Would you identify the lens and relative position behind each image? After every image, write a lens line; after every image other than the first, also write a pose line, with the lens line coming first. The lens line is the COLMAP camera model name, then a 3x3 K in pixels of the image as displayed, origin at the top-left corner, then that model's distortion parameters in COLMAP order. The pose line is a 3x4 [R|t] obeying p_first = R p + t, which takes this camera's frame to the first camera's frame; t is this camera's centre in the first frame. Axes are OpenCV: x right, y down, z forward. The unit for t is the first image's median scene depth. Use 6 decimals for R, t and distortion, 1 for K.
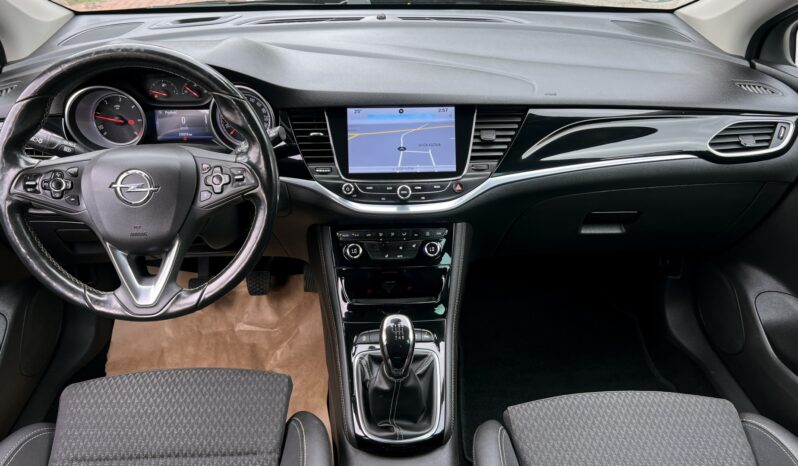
lens RADIAL K [[626.0, 0, 393.9], [0, 626.0, 231.7], [0, 0, 1]] dist [0.030503, -0.014981]
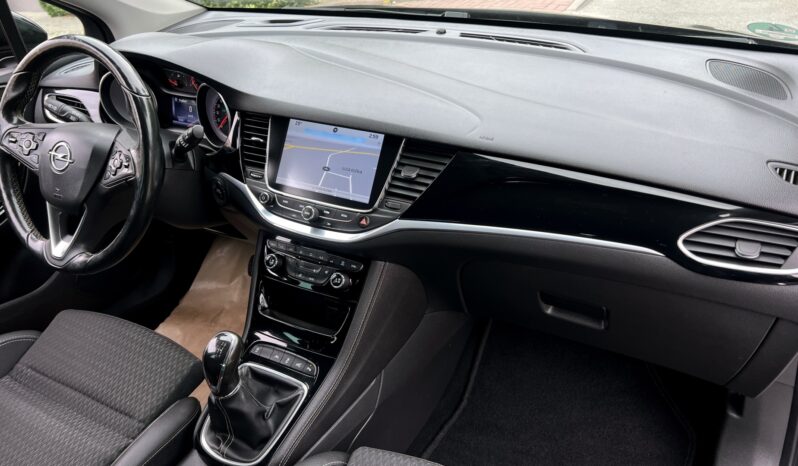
lens RADIAL K [[626.0, 0, 400.4], [0, 626.0, 232.5], [0, 0, 1]] dist [0.030503, -0.014981]
pose [[0.853354, 0.228789, -0.468447, 0.573134], [-0.232238, 0.971304, 0.051325, -0.112946], [0.466747, 0.064993, 0.881999, 0.219275]]
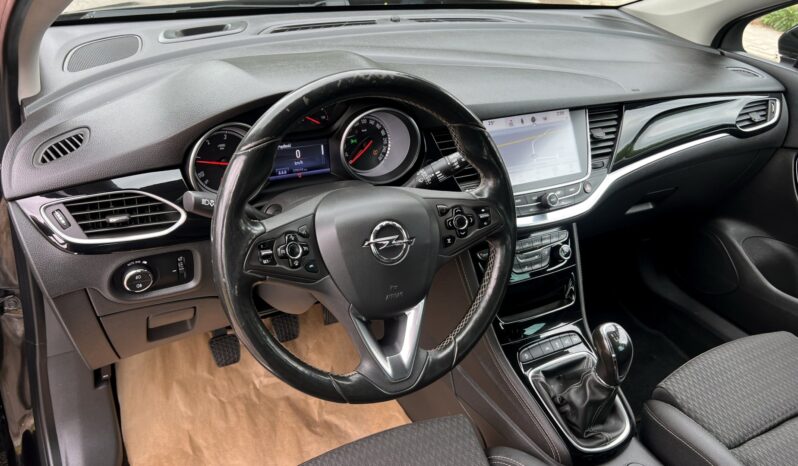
lens RADIAL K [[626.0, 0, 400.4], [0, 626.0, 234.7], [0, 0, 1]] dist [0.030503, -0.014981]
pose [[0.897128, -0.166601, 0.409152, -0.590392], [0.158821, 0.985873, 0.053194, -0.097071], [-0.412234, 0.017260, 0.910914, 0.194173]]
